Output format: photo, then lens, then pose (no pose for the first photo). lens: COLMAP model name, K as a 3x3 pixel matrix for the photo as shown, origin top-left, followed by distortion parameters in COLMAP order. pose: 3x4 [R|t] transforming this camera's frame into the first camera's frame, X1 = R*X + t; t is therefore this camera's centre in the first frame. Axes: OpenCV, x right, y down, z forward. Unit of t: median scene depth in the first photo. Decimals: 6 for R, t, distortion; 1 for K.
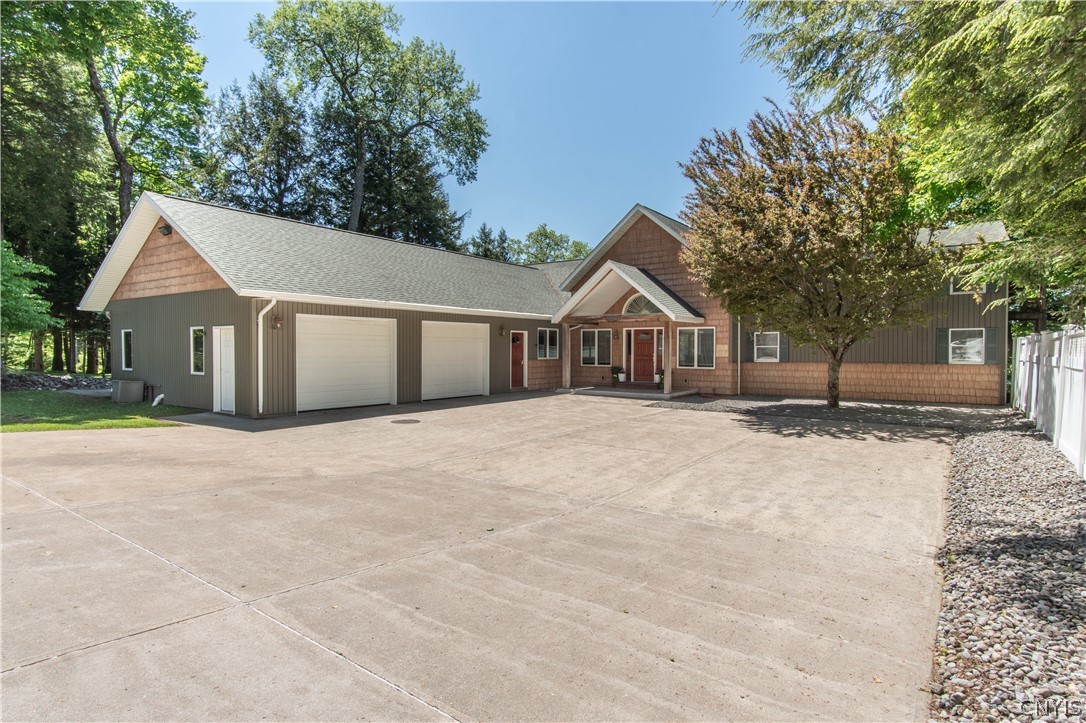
lens RADIAL K [[606.5, 0, 541.4], [0, 606.5, 361.5], [0, 0, 1]] dist [0.001068, -0.000084]
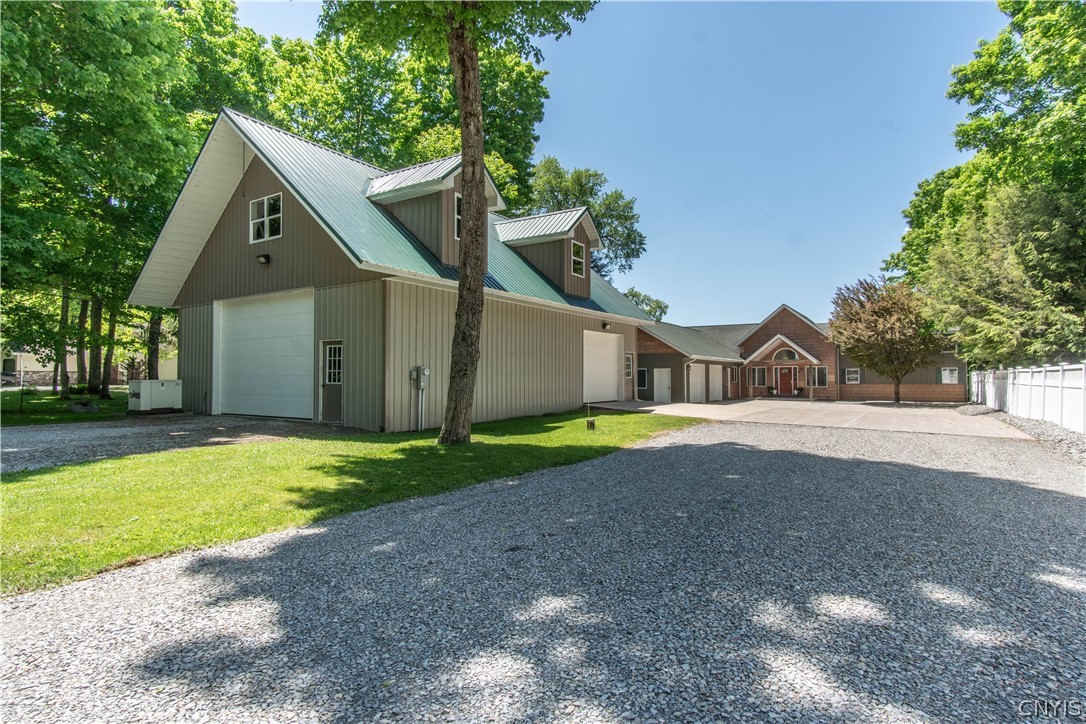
lens RADIAL K [[606.5, 0, 544.6], [0, 606.5, 364.0], [0, 0, 1]] dist [0.001068, -0.000084]
pose [[0.998308, 0.001854, 0.058123, -0.795344], [0.000937, 0.998849, -0.047957, 0.031731], [-0.058145, 0.047931, 0.997157, -0.989480]]
